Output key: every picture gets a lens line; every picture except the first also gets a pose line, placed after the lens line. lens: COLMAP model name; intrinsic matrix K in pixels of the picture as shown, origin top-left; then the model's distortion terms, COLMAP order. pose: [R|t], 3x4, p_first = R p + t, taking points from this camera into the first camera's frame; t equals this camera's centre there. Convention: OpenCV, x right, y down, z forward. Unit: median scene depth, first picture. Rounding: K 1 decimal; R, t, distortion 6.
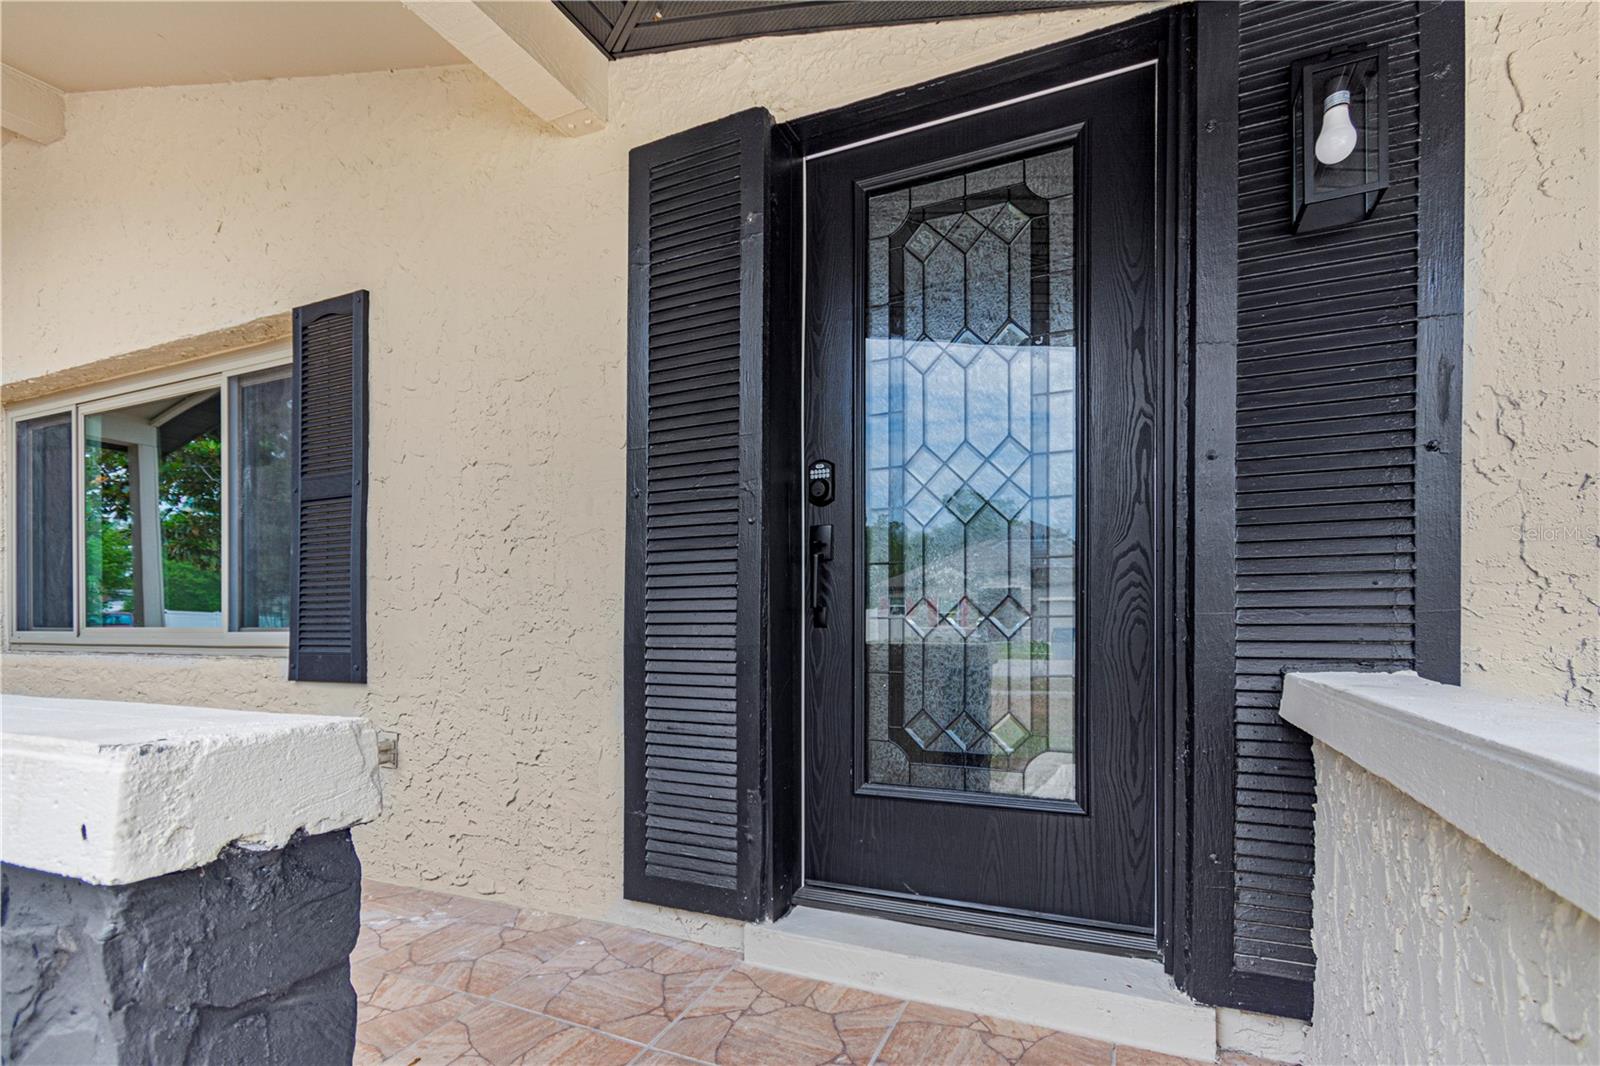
lens RADIAL K [[760.3, 0, 803.4], [0, 760.3, 506.4], [0, 0, 1]] dist [0.003815, 0.000669]
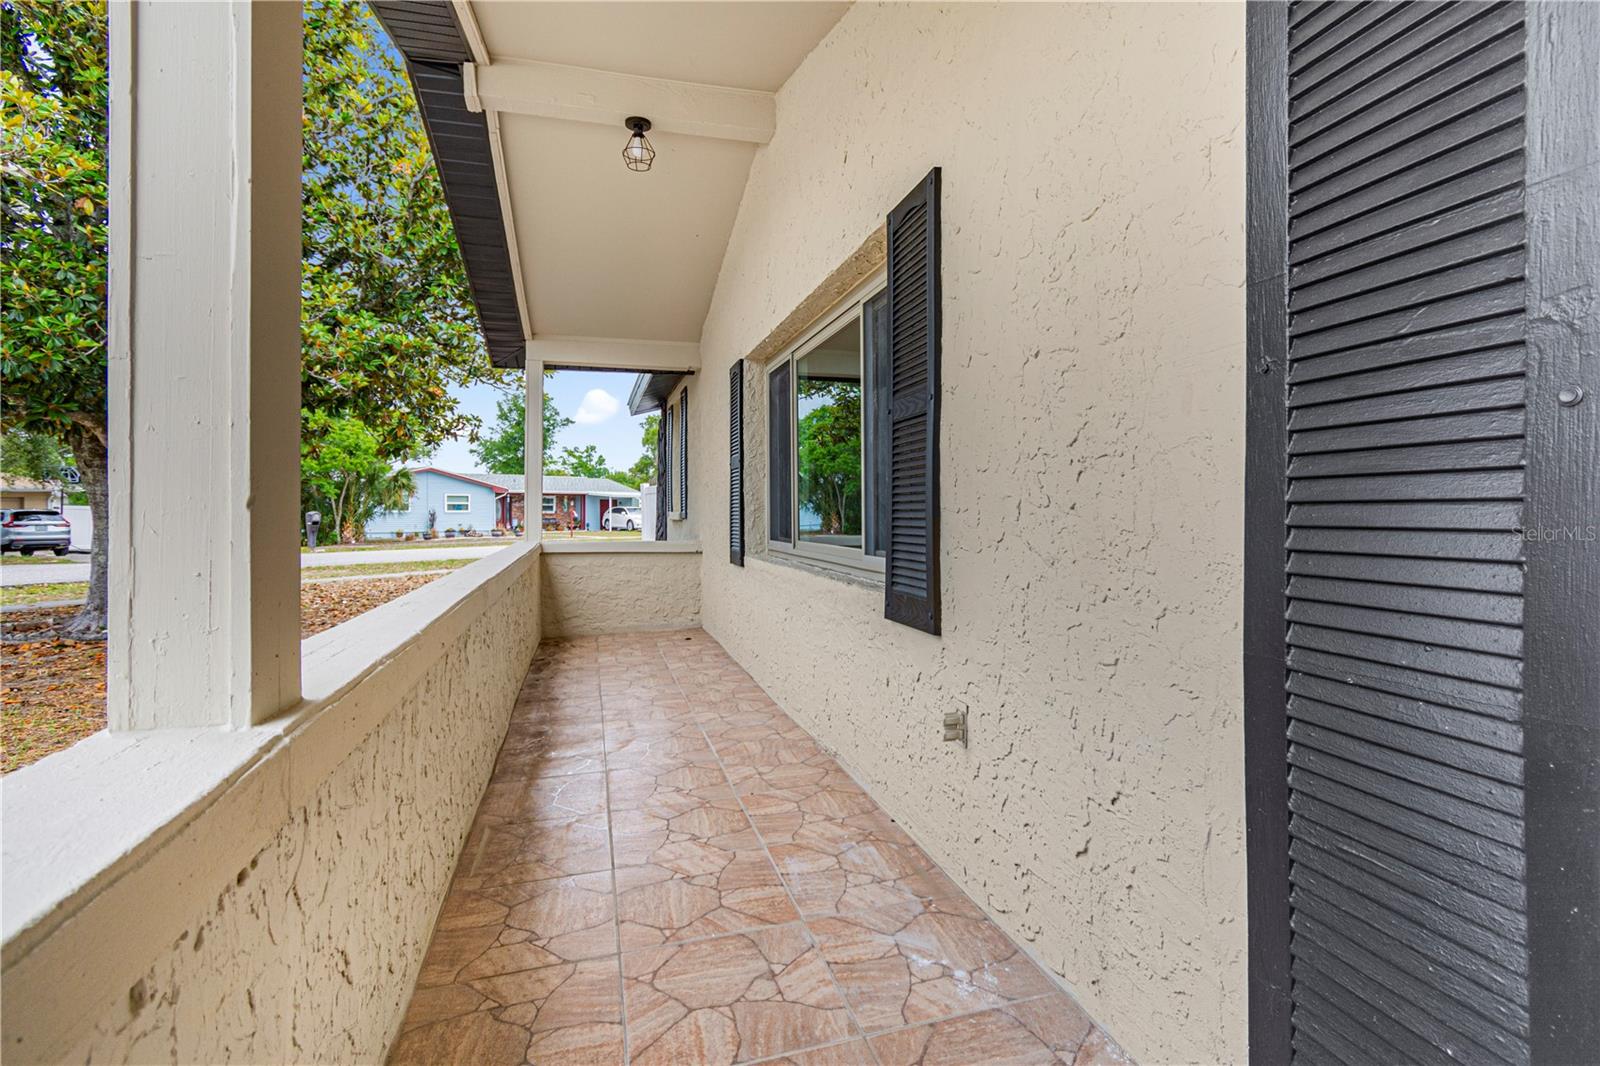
lens RADIAL K [[760.3, 0, 803.4], [0, 760.3, 506.4], [0, 0, 1]] dist [0.003815, 0.000669]
pose [[0.632178, -0.004529, -0.774810, -0.013236], [0.124246, 0.987635, 0.095600, -0.011145], [0.764797, -0.156703, 0.624924, 0.404043]]
